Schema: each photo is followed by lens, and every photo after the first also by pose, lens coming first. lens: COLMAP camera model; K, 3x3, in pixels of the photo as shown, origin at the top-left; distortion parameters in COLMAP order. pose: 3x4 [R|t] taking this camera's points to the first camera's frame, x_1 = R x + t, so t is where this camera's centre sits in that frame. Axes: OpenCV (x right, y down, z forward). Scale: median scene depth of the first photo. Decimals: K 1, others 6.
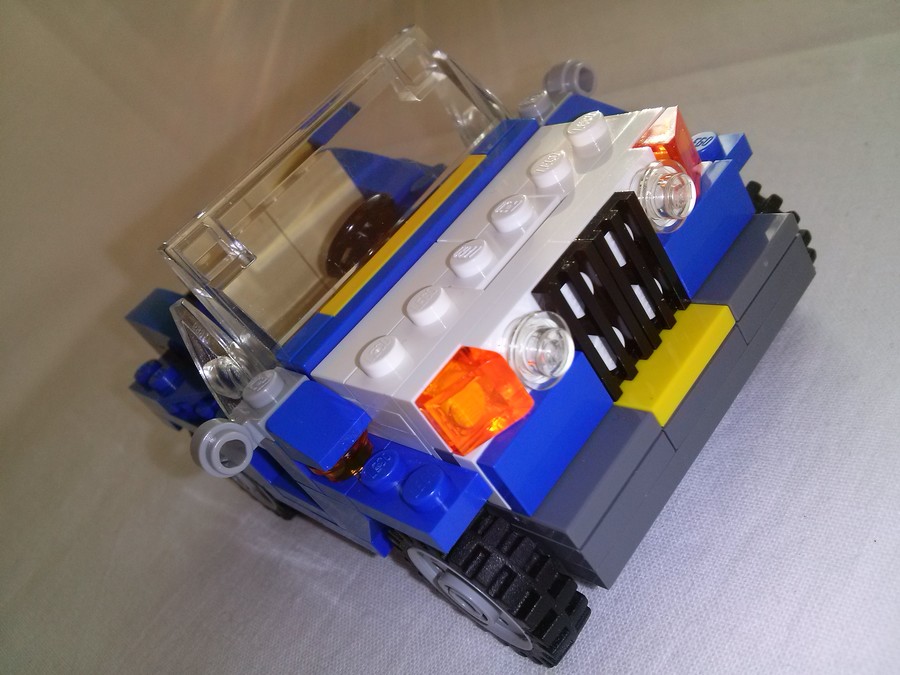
lens RADIAL K [[809.9, 0, 450.0], [0, 809.9, 337.5], [0, 0, 1]] dist [0.084416, -0.258673]
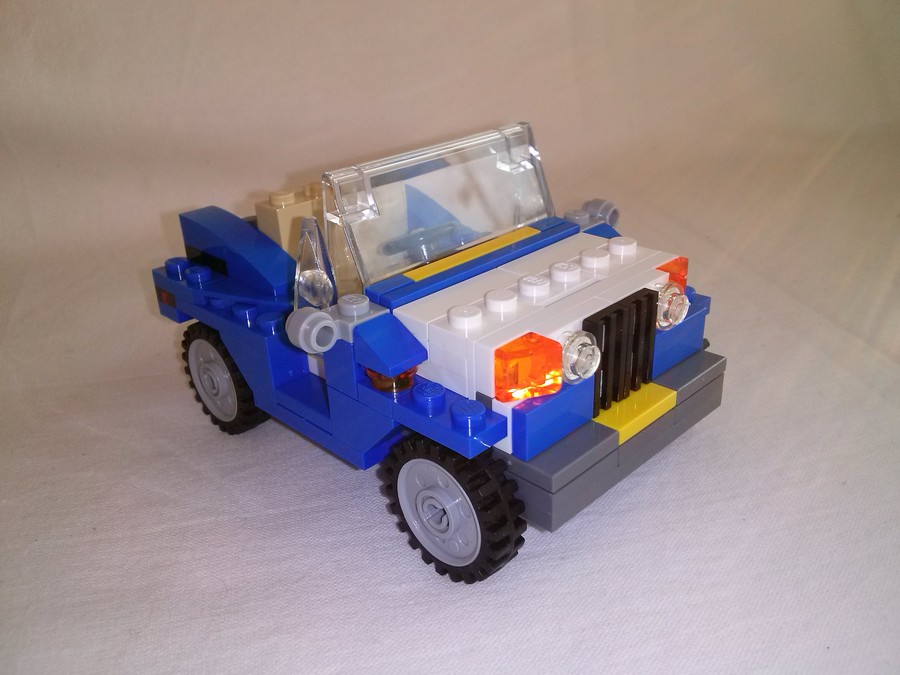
lens RADIAL K [[809.9, 0, 450.0], [0, 809.9, 337.5], [0, 0, 1]] dist [0.084416, -0.258673]
pose [[0.878582, 0.434293, 0.198703, -0.342503], [-0.399755, 0.896374, -0.191599, 0.309572], [-0.261322, 0.088902, 0.961149, -0.298089]]
